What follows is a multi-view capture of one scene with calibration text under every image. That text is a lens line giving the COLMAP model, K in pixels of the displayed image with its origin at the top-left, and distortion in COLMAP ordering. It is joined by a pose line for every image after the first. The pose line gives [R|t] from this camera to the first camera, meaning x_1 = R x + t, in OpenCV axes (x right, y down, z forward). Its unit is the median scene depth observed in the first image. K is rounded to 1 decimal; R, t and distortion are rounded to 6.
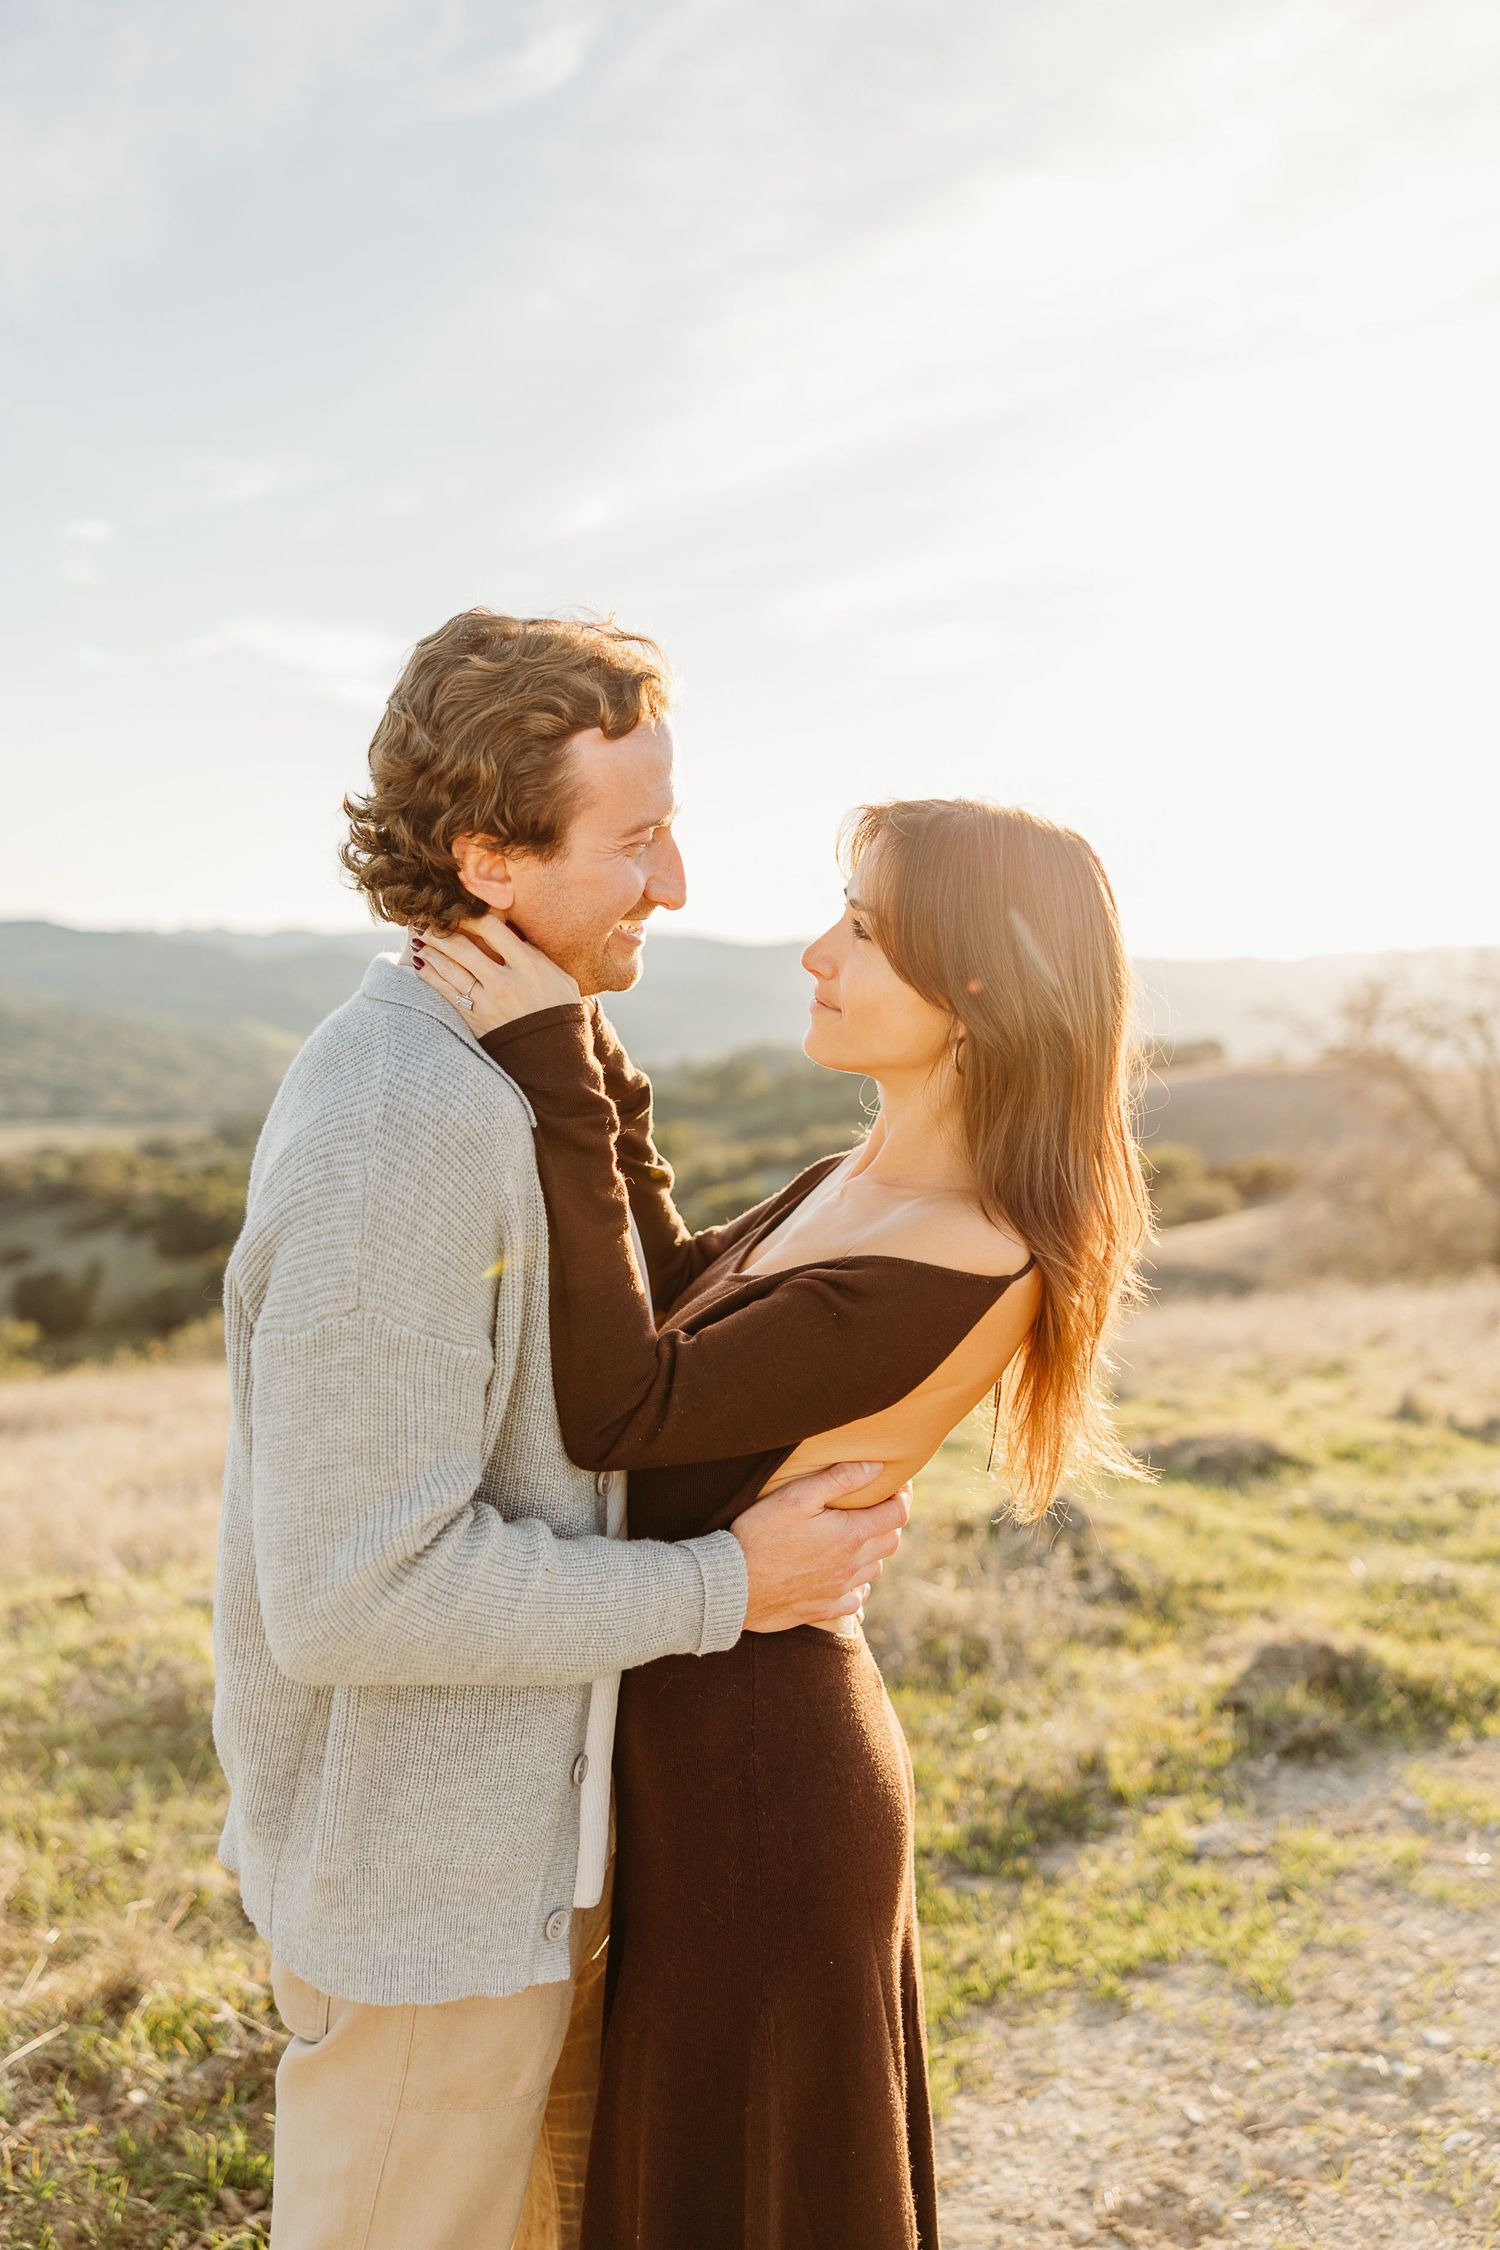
lens RADIAL K [[1893.9, 0, 745.6], [0, 1893.9, 1127.1], [0, 0, 1]] dist [-0.006782, -0.001847]
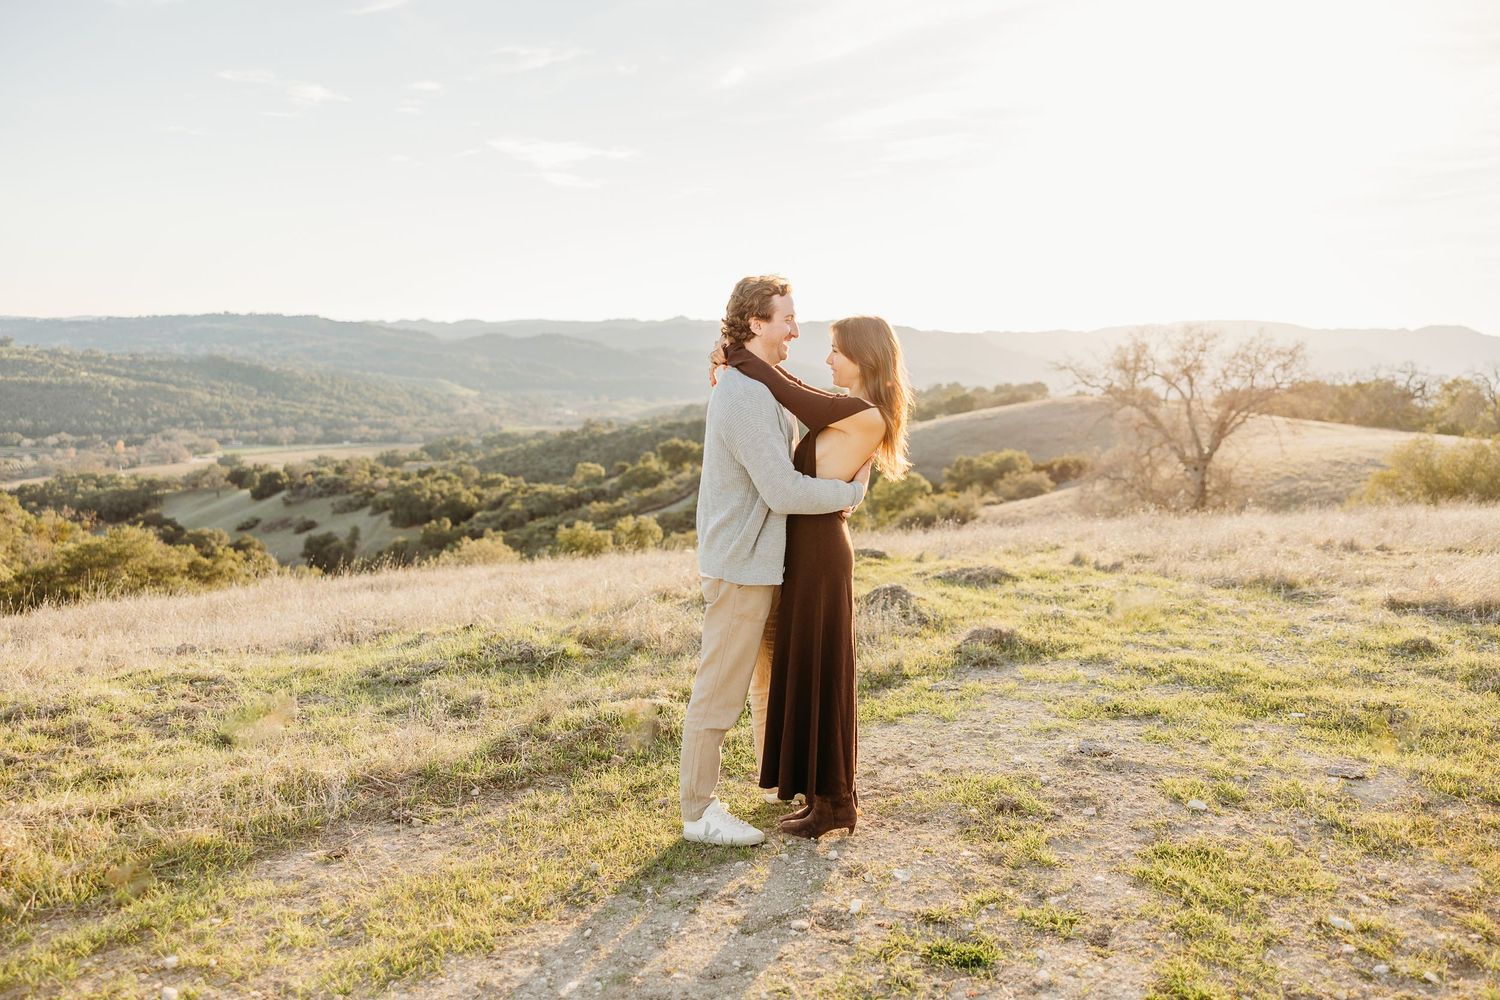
lens RADIAL K [[1166.5, 0, 749.9], [0, 1166.5, 506.2], [0, 0, 1]] dist [0.007009, -0.000114]
pose [[0.999925, -0.012099, -0.001985, -0.005225], [0.012190, 0.998396, 0.055291, 0.020783], [0.001313, -0.055311, 0.998468, -0.354180]]
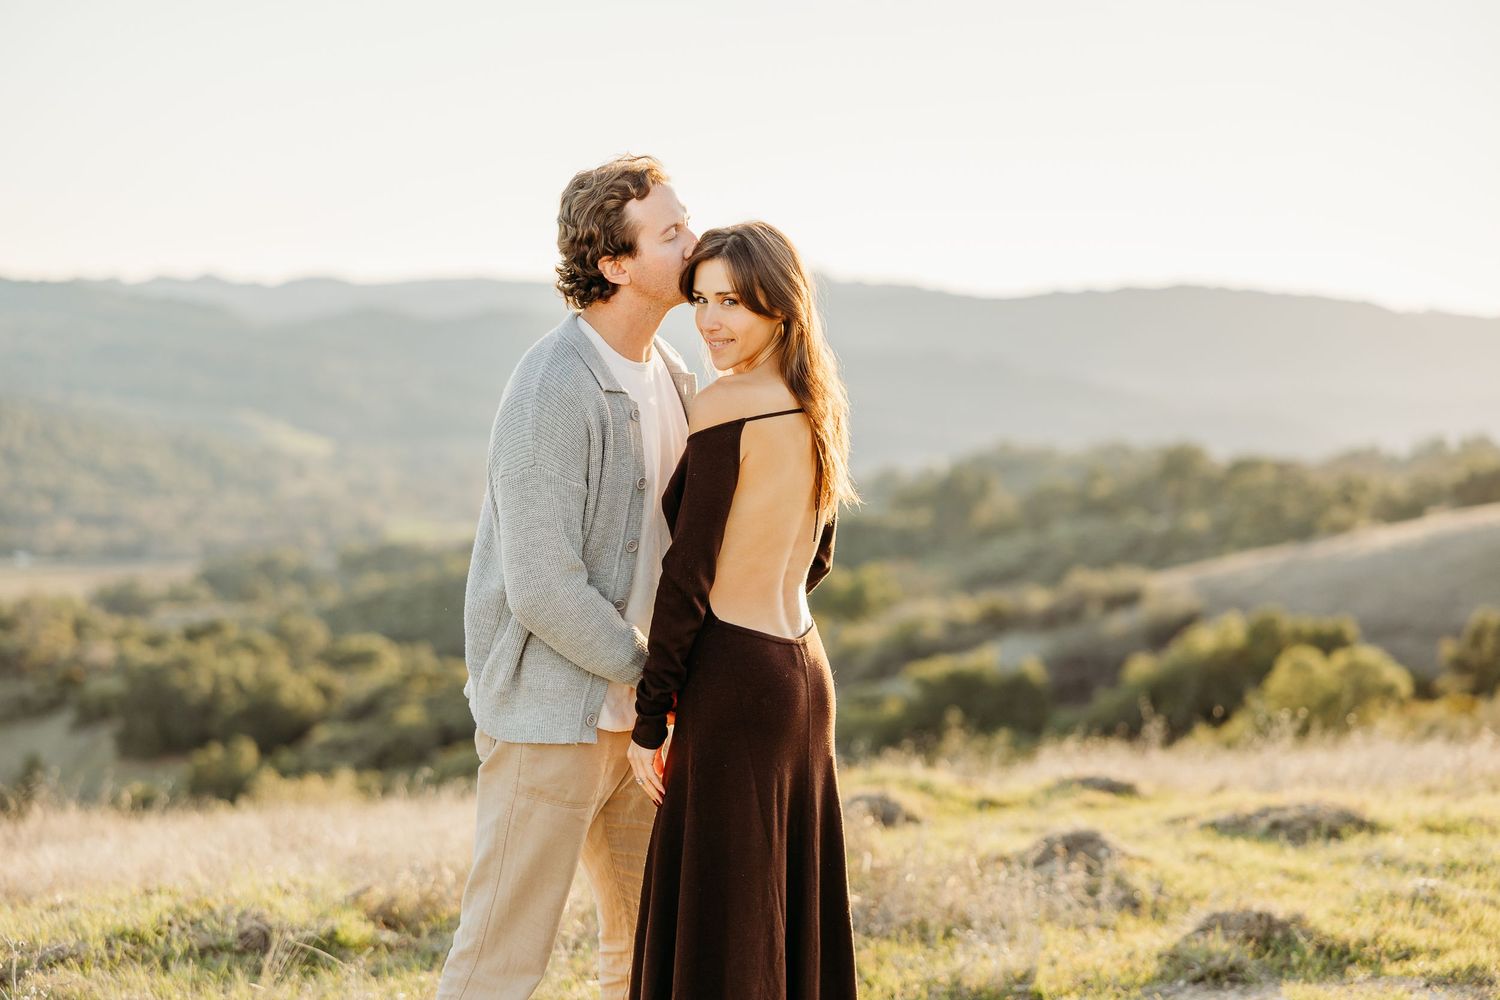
lens RADIAL K [[2811.6, 0, 748.7], [0, 2811.6, 498.6], [0, 0, 1]] dist [0.027783, 0.000000]
pose [[0.996659, 0.000305, -0.081670, 0.100225], [-0.002398, 0.999671, -0.025528, 0.051858], [0.081635, 0.025639, 0.996332, -0.504724]]
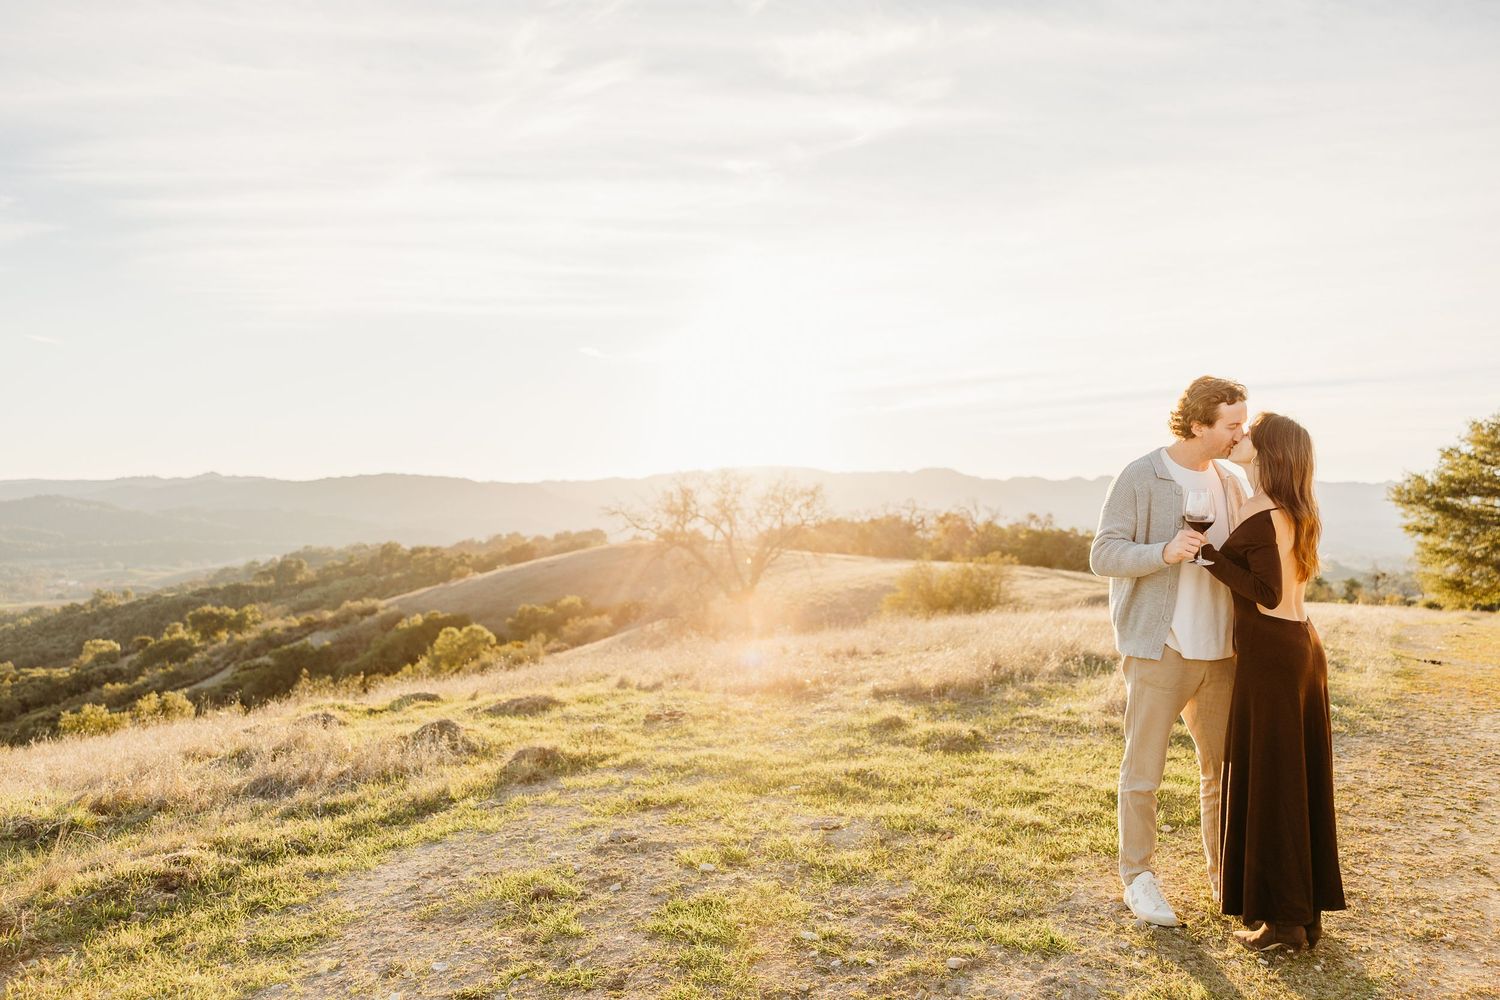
lens RADIAL K [[1166.5, 0, 752.1], [0, 1166.5, 514.2], [0, 0, 1]] dist [0.007009, -0.000114]
pose [[0.929969, -0.045047, 0.364869, 0.005793], [0.068010, 0.996415, -0.050325, 0.040813], [-0.361293, 0.071615, 0.929698, -0.437197]]
